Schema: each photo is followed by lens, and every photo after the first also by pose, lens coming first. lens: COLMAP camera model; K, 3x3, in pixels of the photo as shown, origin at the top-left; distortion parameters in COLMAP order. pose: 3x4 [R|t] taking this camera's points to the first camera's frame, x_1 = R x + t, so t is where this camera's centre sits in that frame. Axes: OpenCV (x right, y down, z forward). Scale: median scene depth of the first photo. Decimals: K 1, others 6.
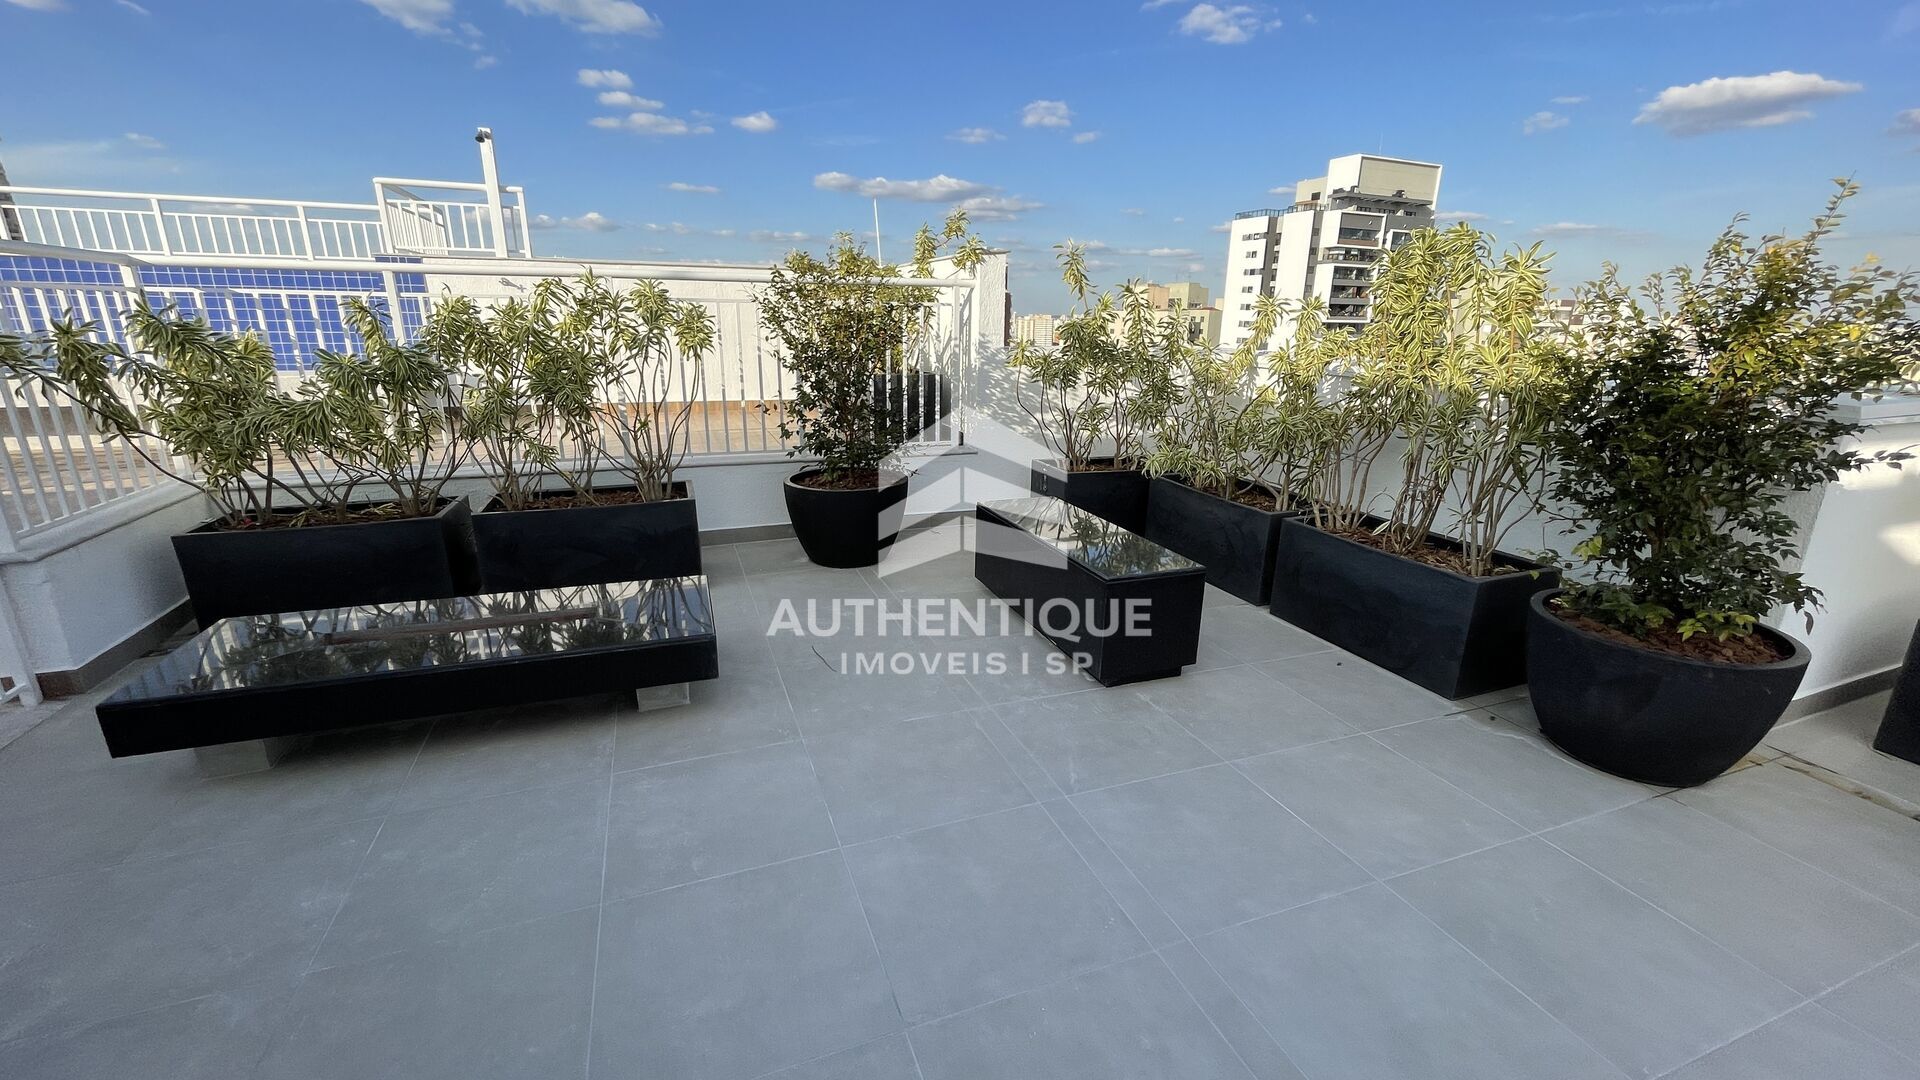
lens RADIAL K [[780.4, 0, 957.2], [0, 780.4, 544.2], [0, 0, 1]] dist [-0.002552, 0.000067]
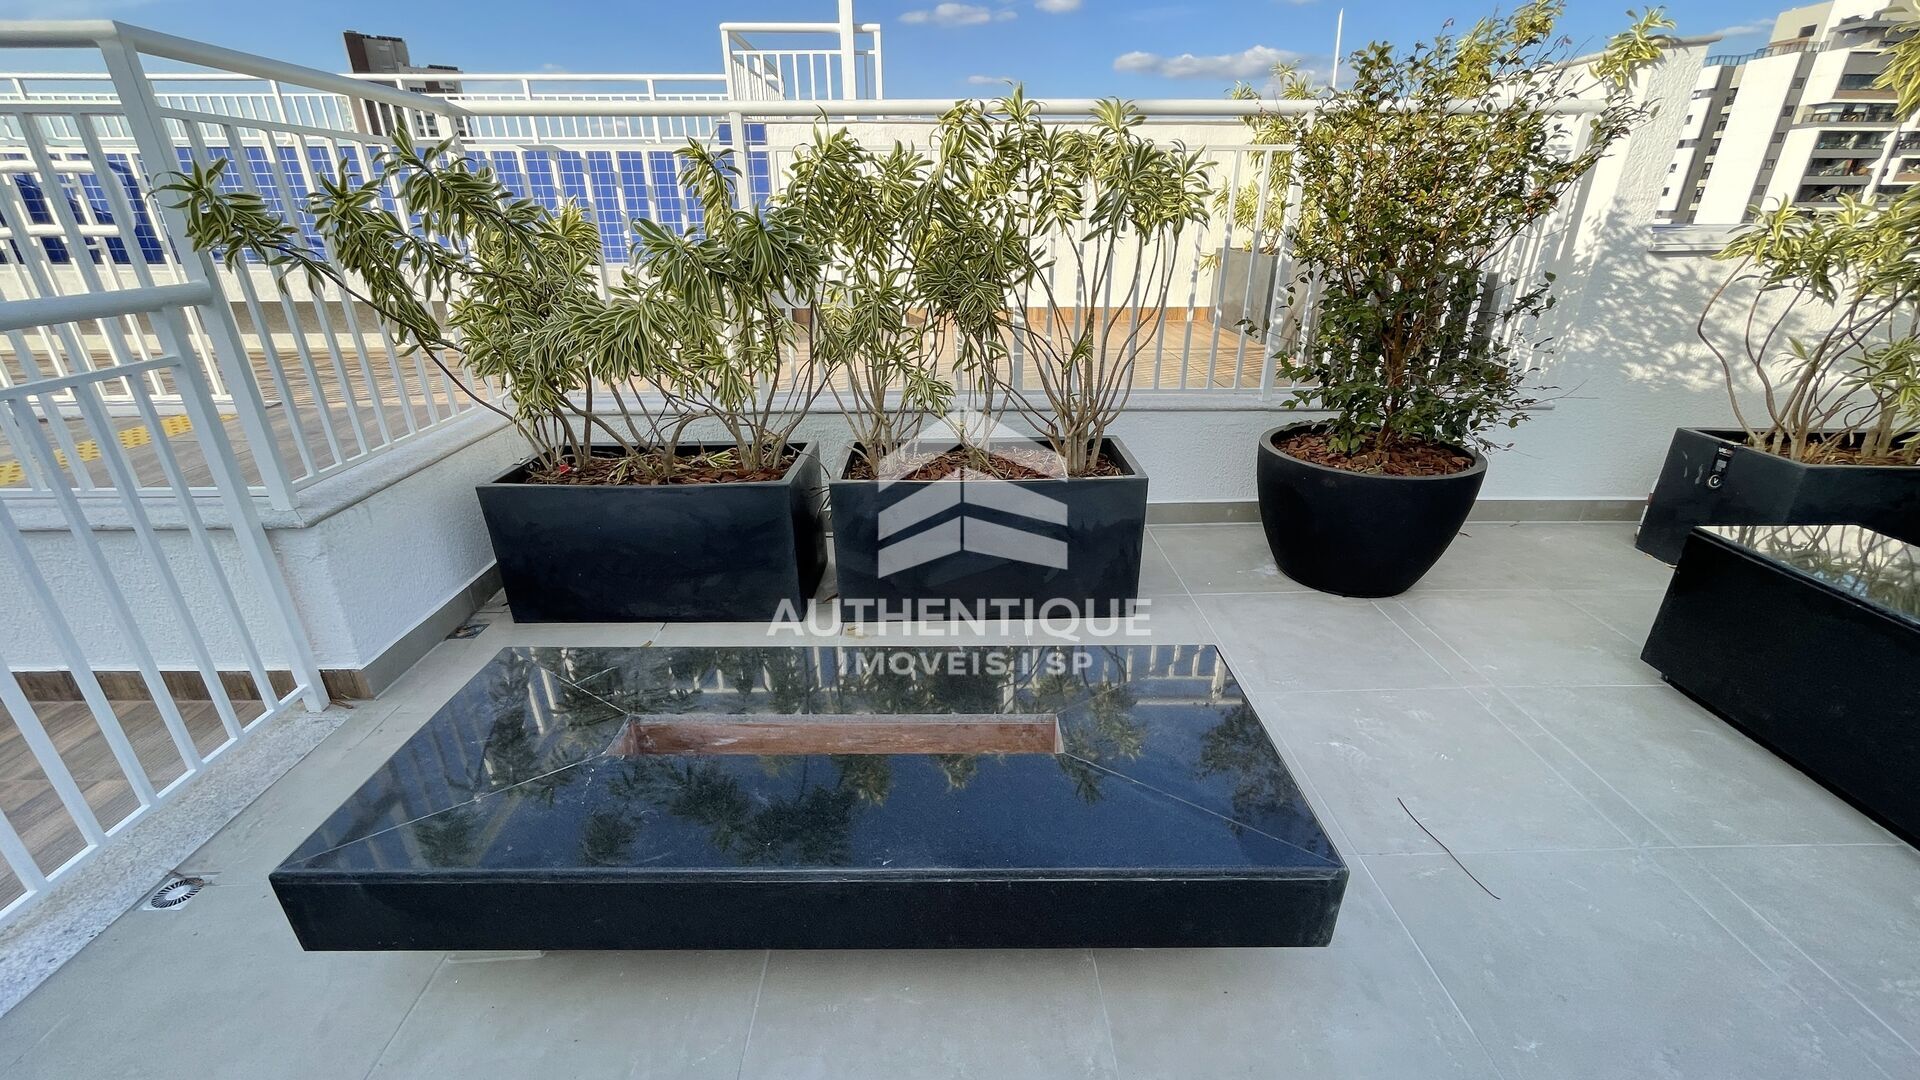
lens RADIAL K [[780.4, 0, 957.5], [0, 780.4, 543.2], [0, 0, 1]] dist [-0.002552, 0.000067]
pose [[0.942971, 0.114915, -0.312411, -0.301943], [-0.078365, 0.988780, 0.127170, -0.078740], [0.323520, -0.095435, 0.941396, 0.397093]]
